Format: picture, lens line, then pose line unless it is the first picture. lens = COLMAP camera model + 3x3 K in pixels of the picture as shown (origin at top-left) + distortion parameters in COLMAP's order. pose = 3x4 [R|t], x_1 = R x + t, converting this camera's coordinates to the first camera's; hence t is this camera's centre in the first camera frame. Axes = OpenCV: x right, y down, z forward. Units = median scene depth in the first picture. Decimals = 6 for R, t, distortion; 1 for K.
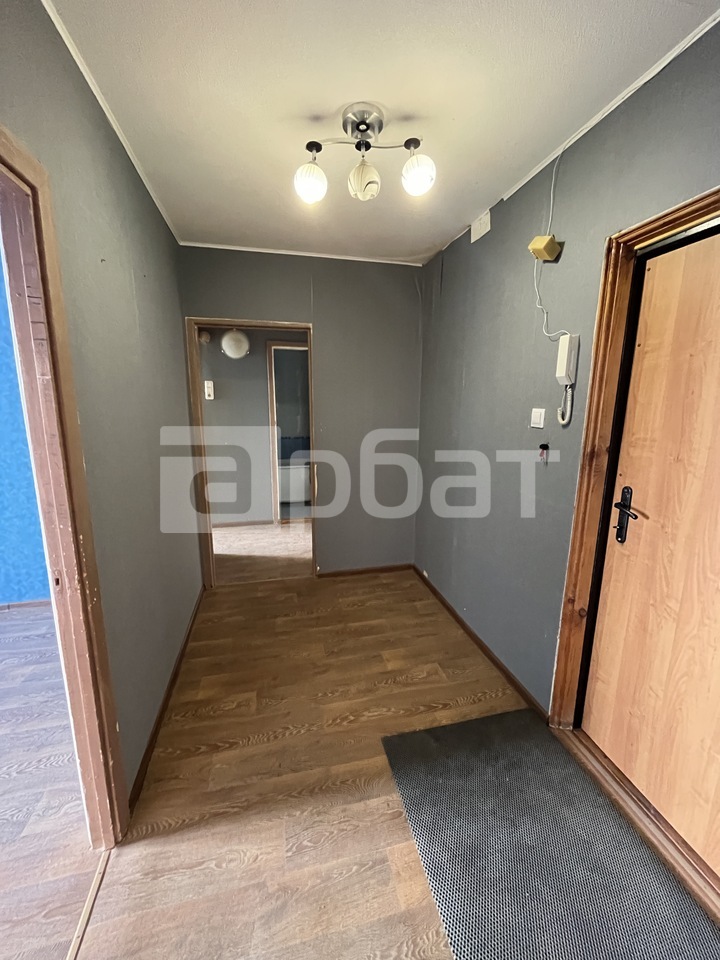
lens RADIAL K [[392.2, 0, 357.5], [0, 392.2, 476.9], [0, 0, 1]] dist [0.015857, 0.000515]
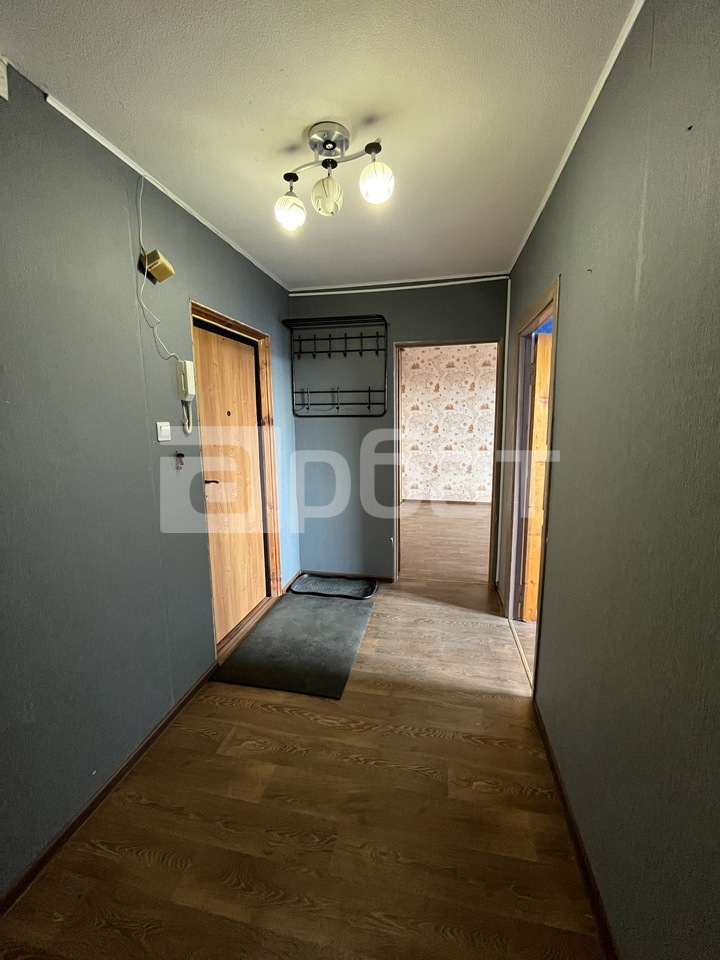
lens RADIAL K [[392.2, 0, 364.1], [0, 392.2, 479.0], [0, 0, 1]] dist [0.015857, 0.000515]
pose [[-0.912218, -0.063621, 0.404736, -0.445766], [0.085303, 0.936727, 0.339507, -0.349607], [-0.400727, 0.344230, -0.849072, 1.771160]]
